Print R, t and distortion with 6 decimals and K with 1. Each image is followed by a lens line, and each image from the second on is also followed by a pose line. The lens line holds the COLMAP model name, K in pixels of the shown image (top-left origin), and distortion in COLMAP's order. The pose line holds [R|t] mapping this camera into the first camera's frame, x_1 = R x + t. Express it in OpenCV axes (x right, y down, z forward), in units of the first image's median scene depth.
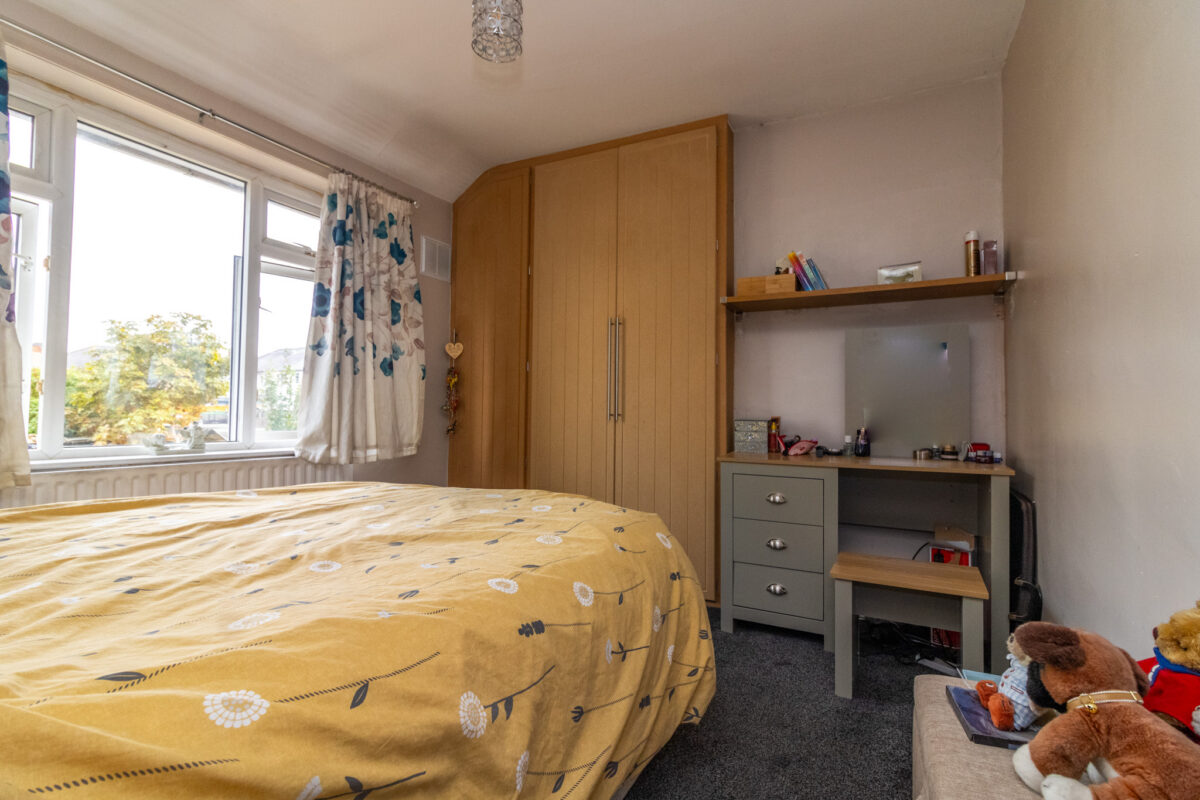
lens RADIAL K [[542.8, 0, 607.5], [0, 542.8, 396.9], [0, 0, 1]] dist [-0.000663, 0.000066]
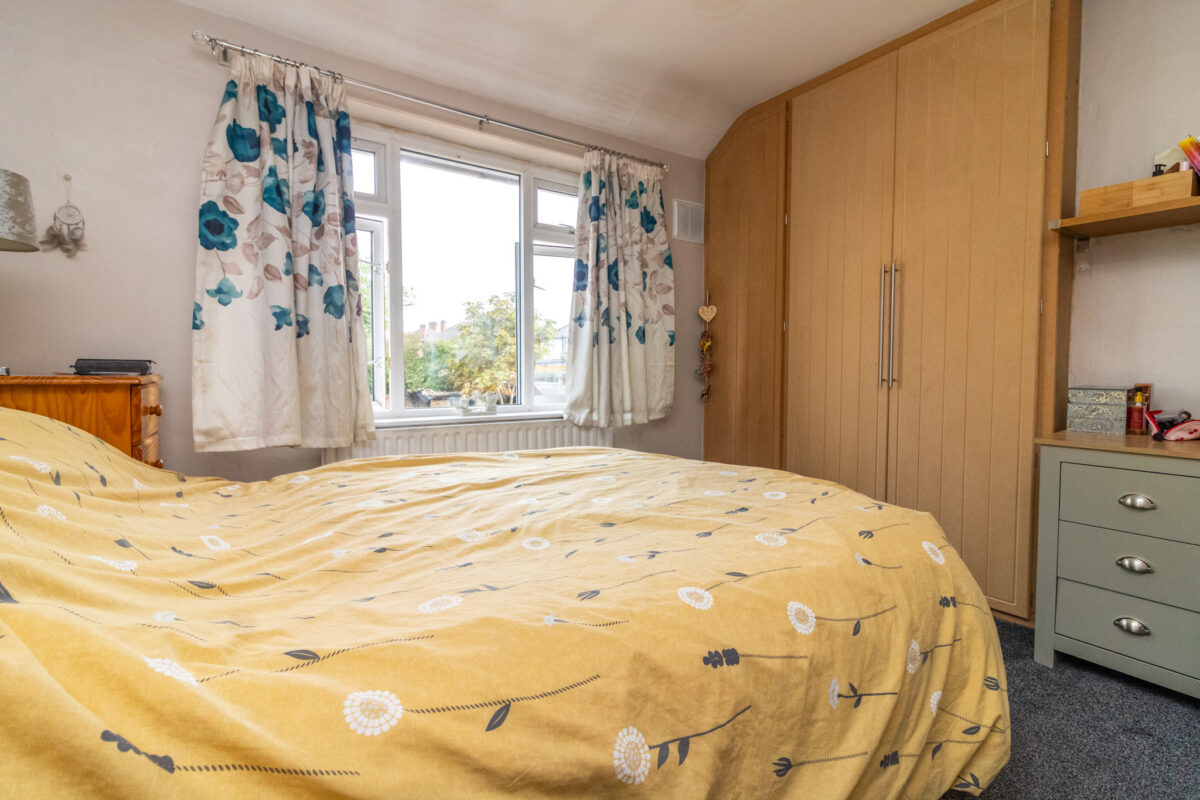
lens RADIAL K [[542.8, 0, 607.5], [0, 542.8, 396.9], [0, 0, 1]] dist [-0.000663, 0.000066]
pose [[0.883840, 0.013059, -0.467607, 0.047988], [0.022157, 0.997320, 0.069732, -0.020808], [0.467265, -0.071992, 0.881182, 0.105385]]
